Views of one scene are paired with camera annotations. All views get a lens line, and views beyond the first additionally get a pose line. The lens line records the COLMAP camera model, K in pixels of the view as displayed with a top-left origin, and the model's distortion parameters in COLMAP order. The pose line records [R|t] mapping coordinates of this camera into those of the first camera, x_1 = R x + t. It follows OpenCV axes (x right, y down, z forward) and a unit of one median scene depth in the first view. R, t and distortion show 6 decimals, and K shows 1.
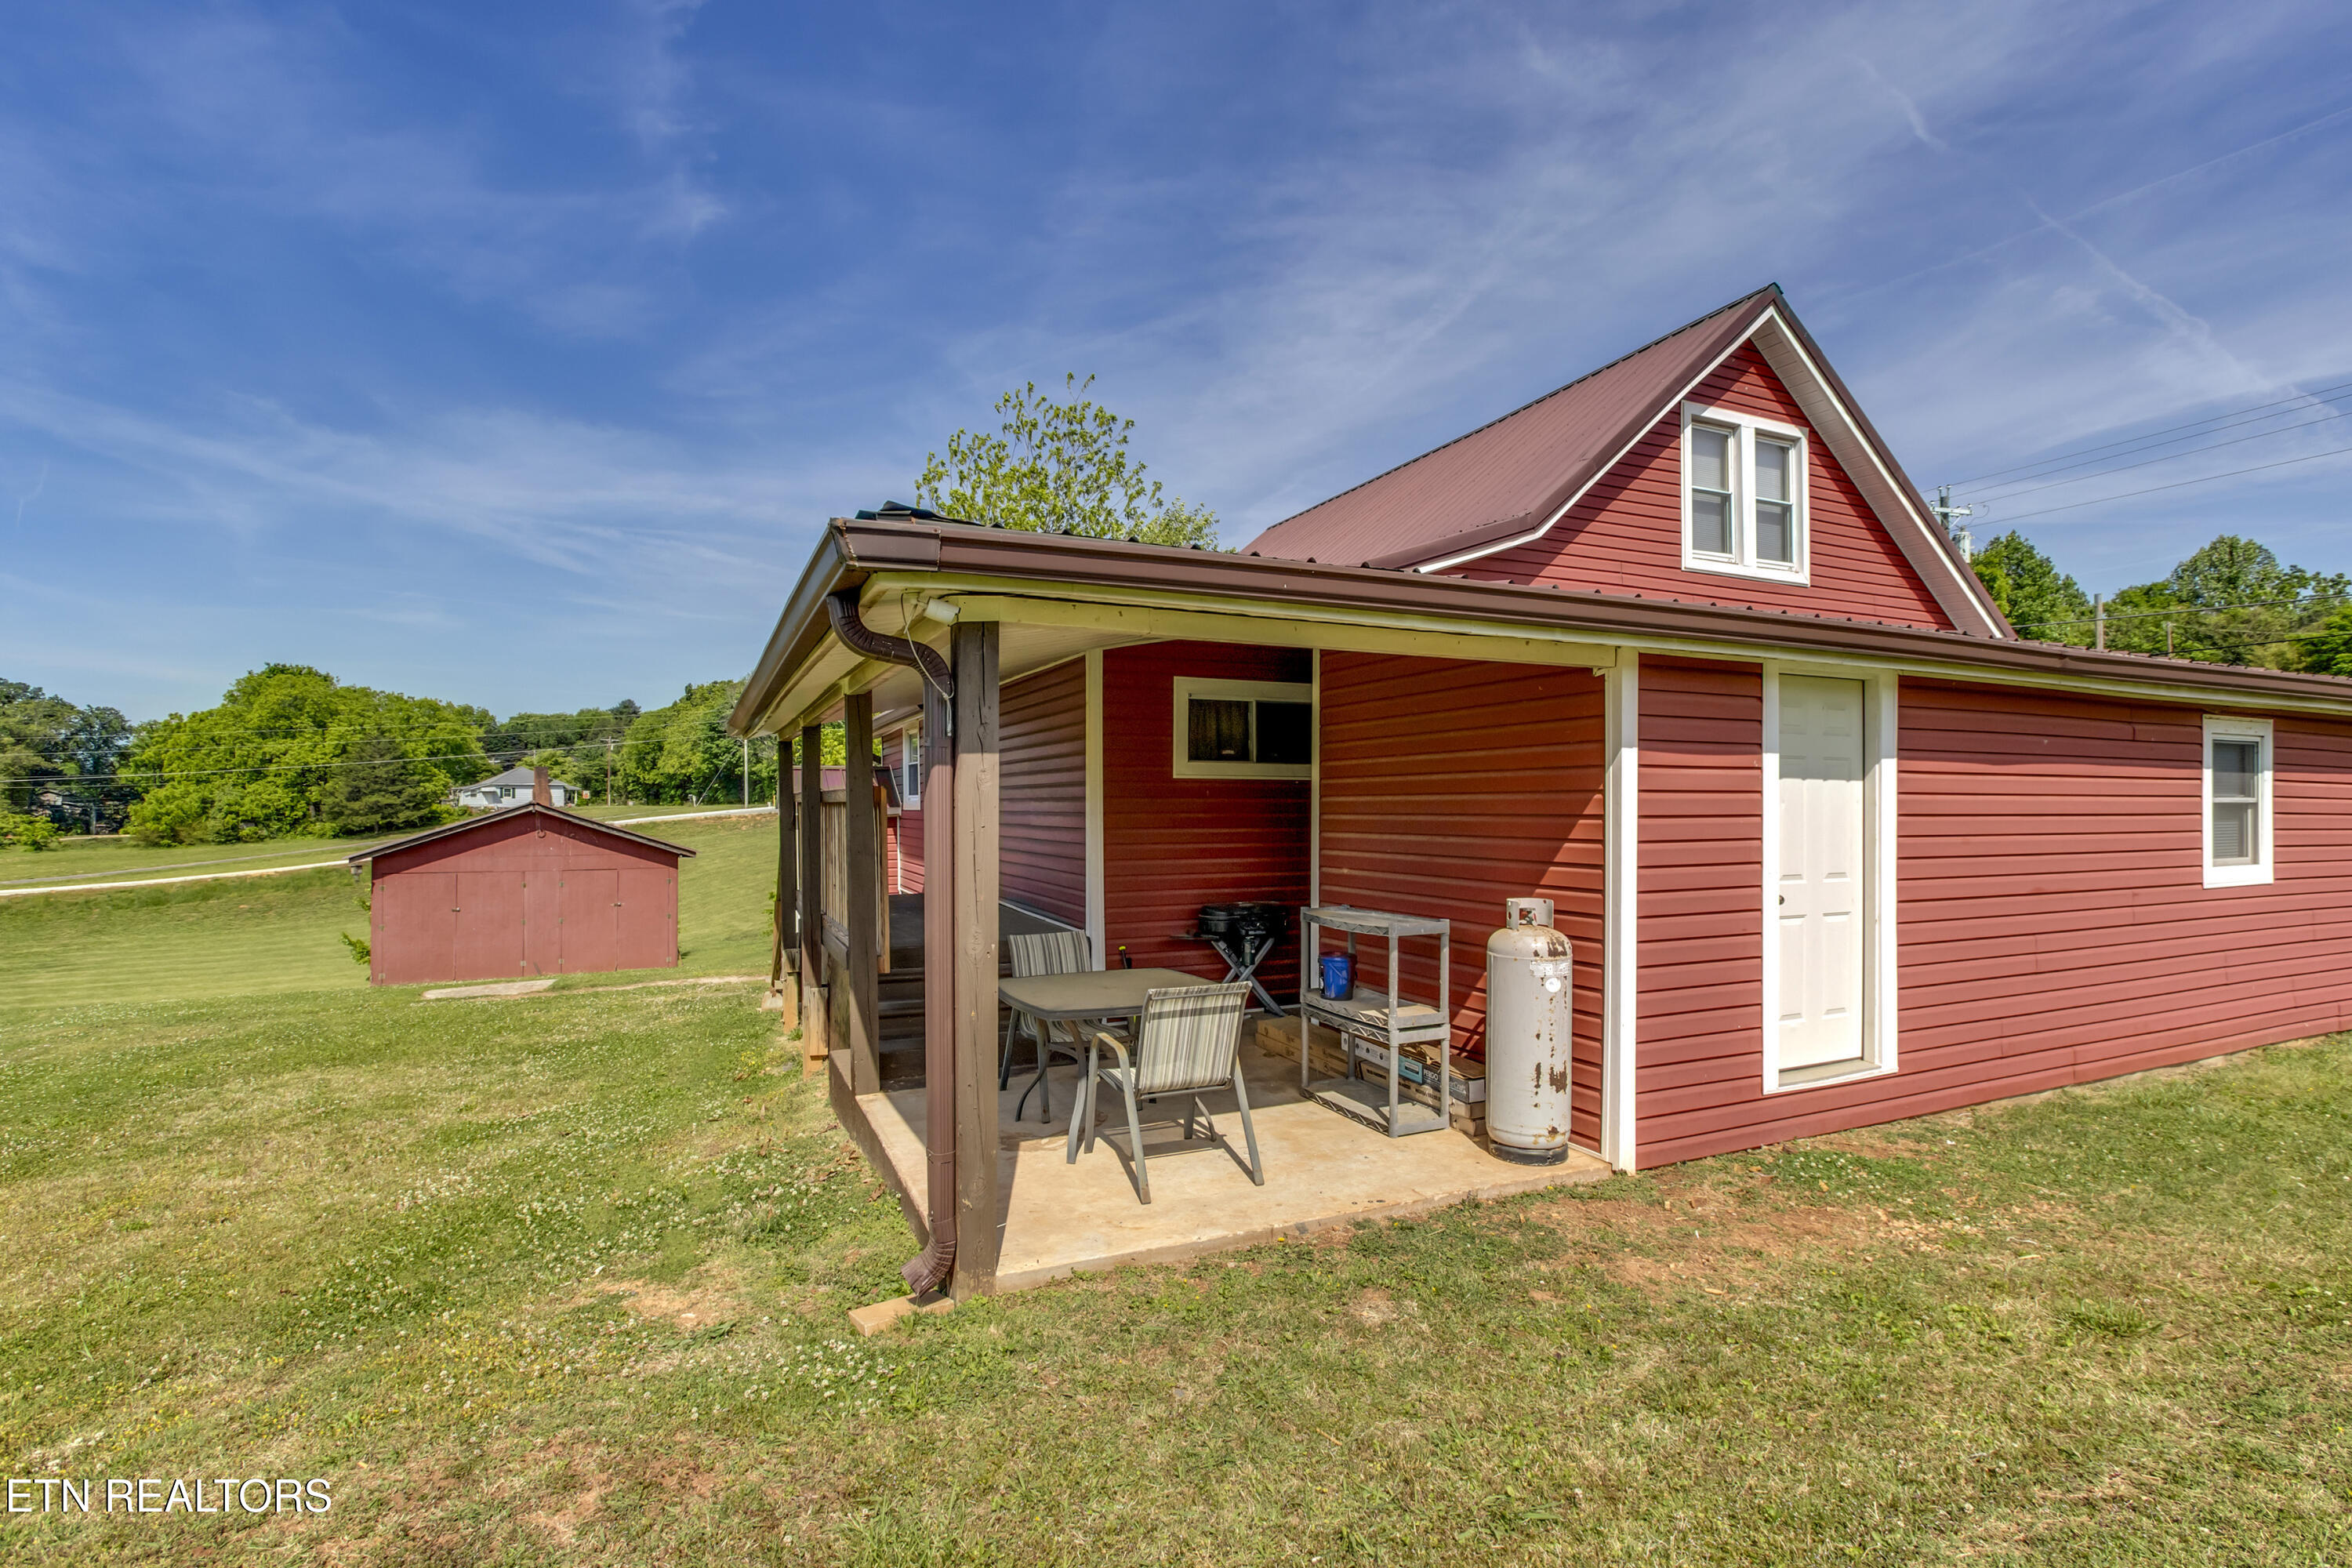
lens RADIAL K [[1121.1, 0, 1185.5], [0, 1121.1, 793.8], [0, 0, 1]] dist [-0.006714, -0.000489]
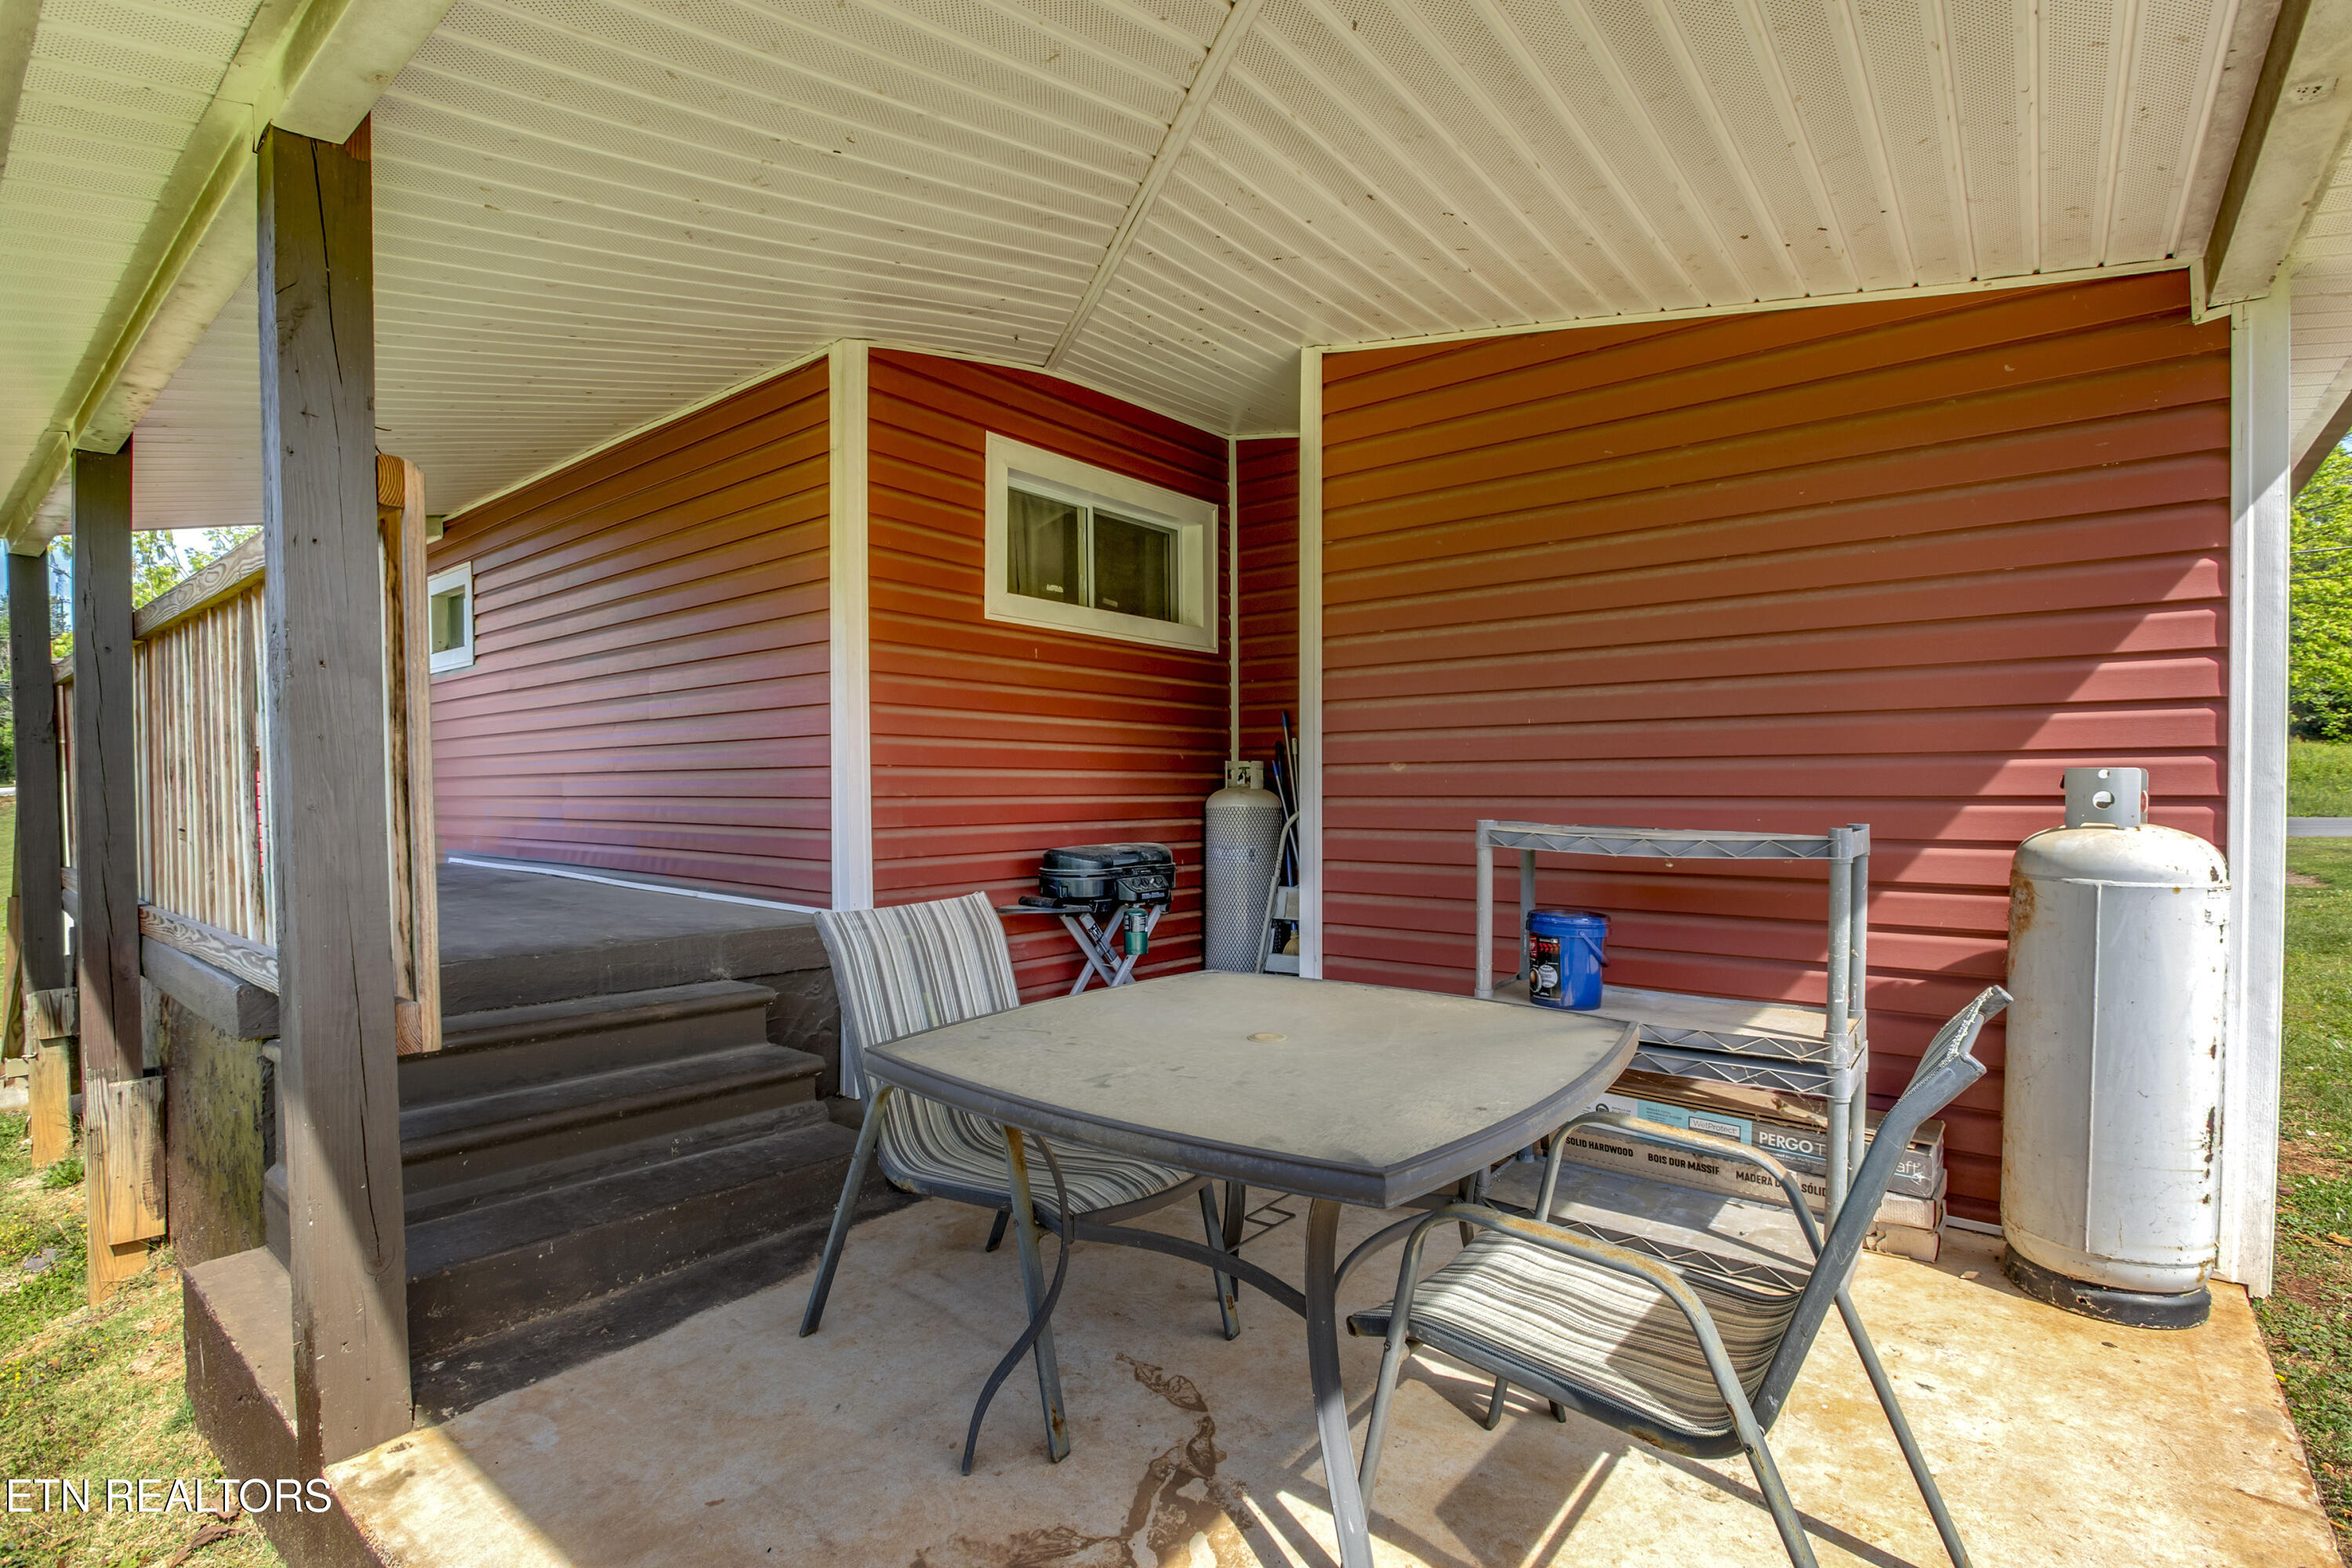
lens RADIAL K [[1121.1, 0, 1194.1], [0, 1121.1, 790.3], [0, 0, 1]] dist [-0.006714, -0.000489]
pose [[0.896954, -0.004647, 0.442100, -0.160674], [-0.001743, 0.999900, 0.014045, 0.060757], [-0.442121, -0.013368, 0.896856, 0.466793]]
